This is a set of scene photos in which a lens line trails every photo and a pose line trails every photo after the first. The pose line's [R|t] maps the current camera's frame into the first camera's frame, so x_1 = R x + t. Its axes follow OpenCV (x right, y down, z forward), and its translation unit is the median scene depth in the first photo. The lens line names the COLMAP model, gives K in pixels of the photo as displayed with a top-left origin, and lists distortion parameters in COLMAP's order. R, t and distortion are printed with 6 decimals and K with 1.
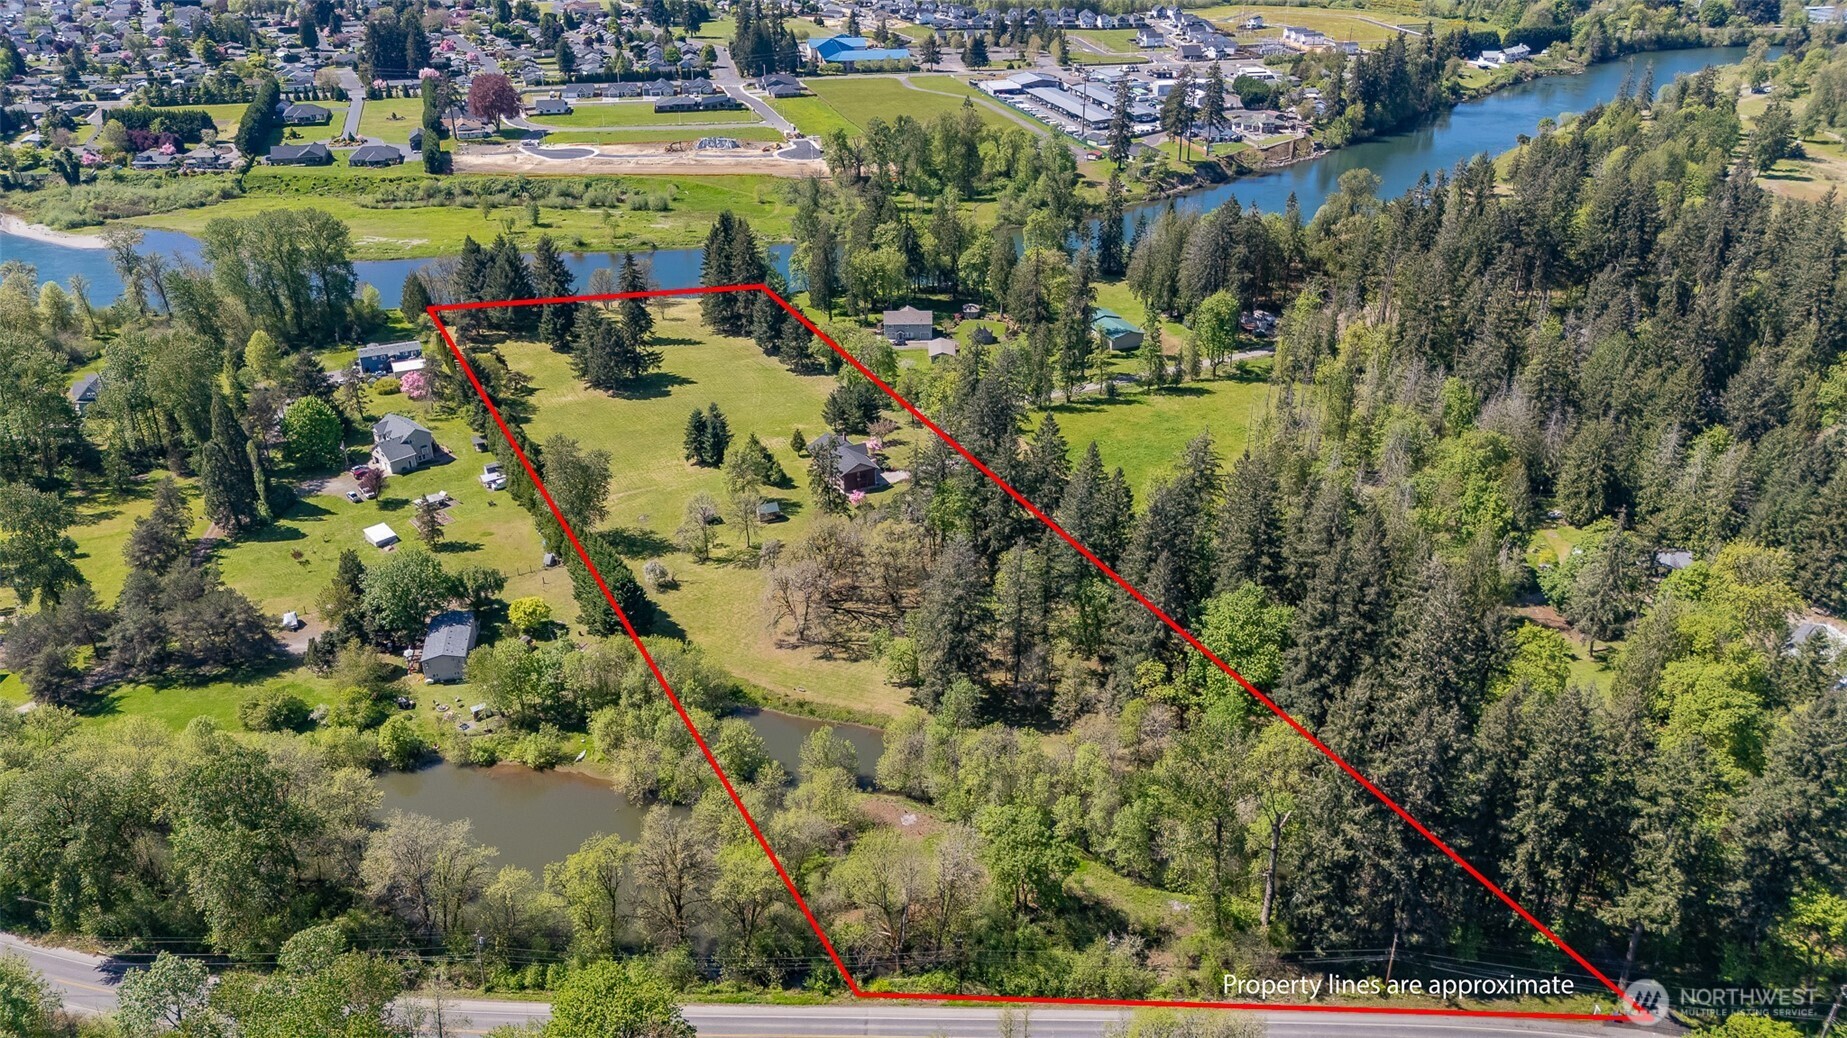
lens RADIAL K [[1354.2, 0, 923.5], [0, 1354.2, 519.0], [0, 0, 1]] dist [0.076042, -0.074745]
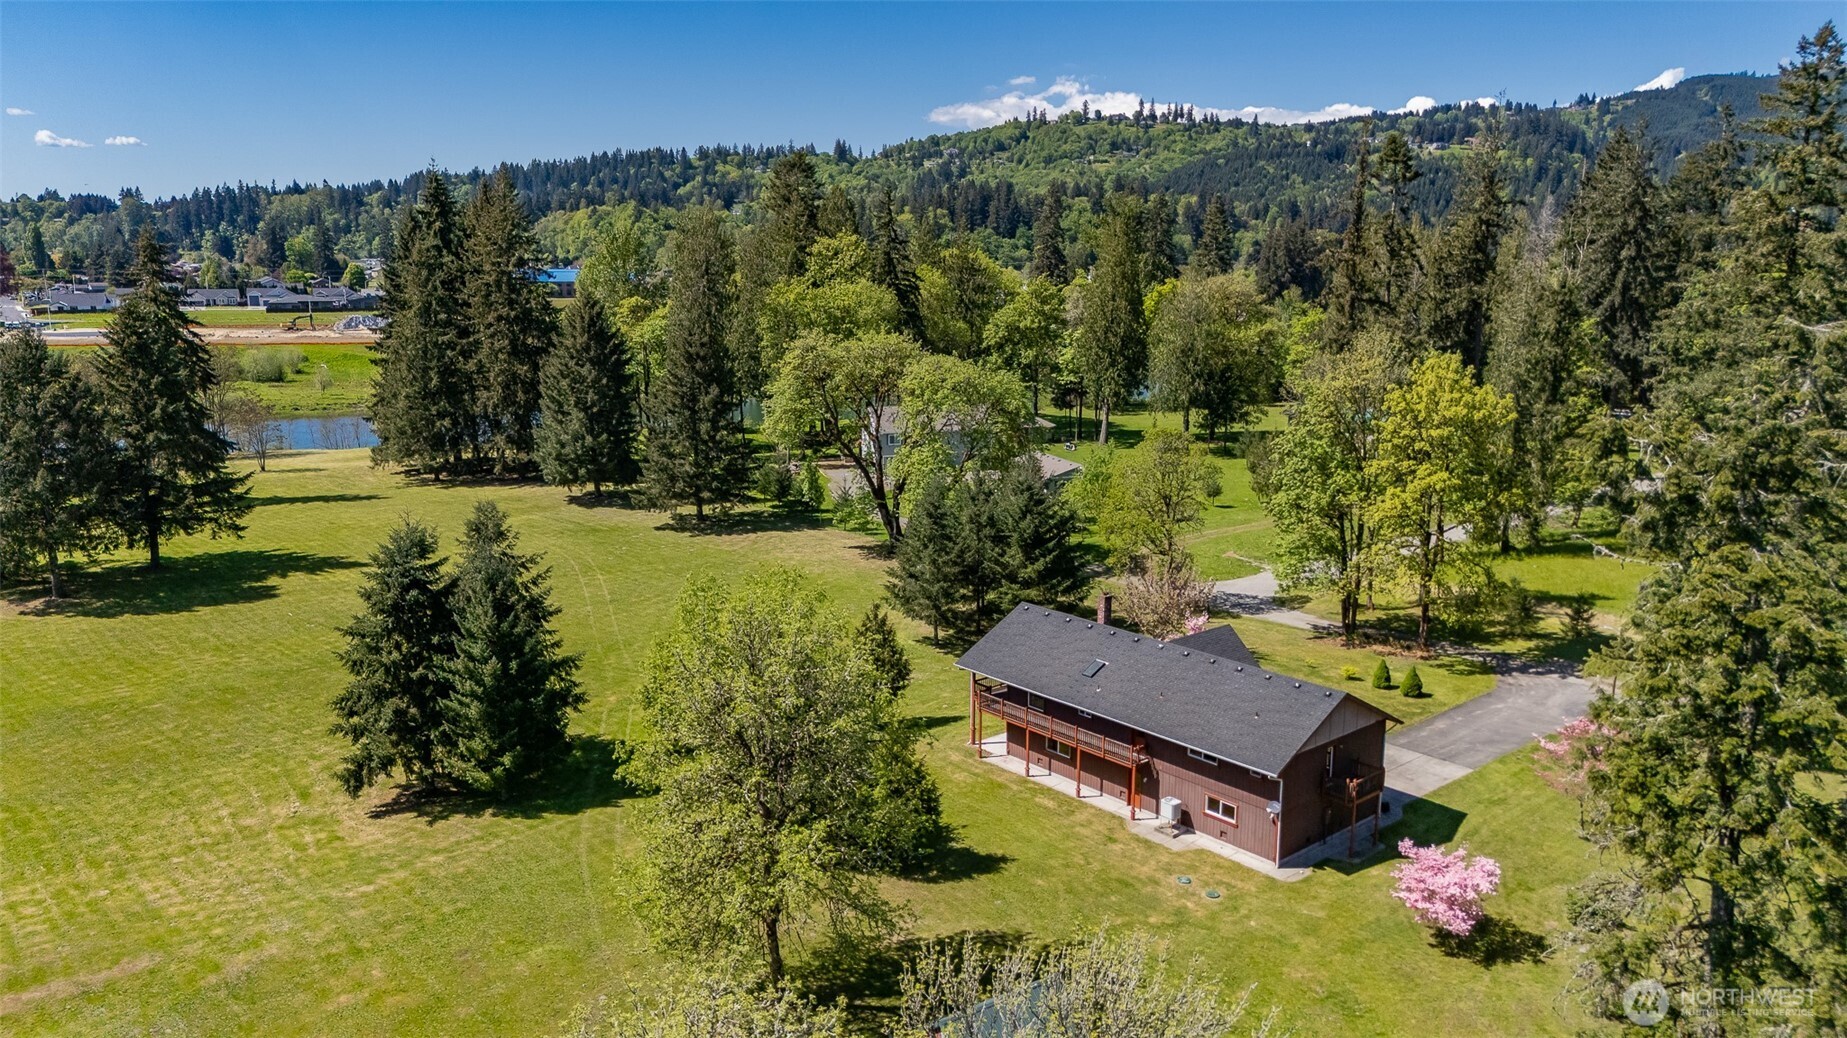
lens RADIAL K [[1365.0, 0, 917.9], [0, 1365.0, 531.9], [0, 0, 1]] dist [0.081286, -0.067326]
pose [[0.969067, -0.042612, 0.243090, -0.115007], [0.104917, 0.962676, -0.249495, -0.016800], [-0.223386, 0.267281, 0.937368, 0.635125]]
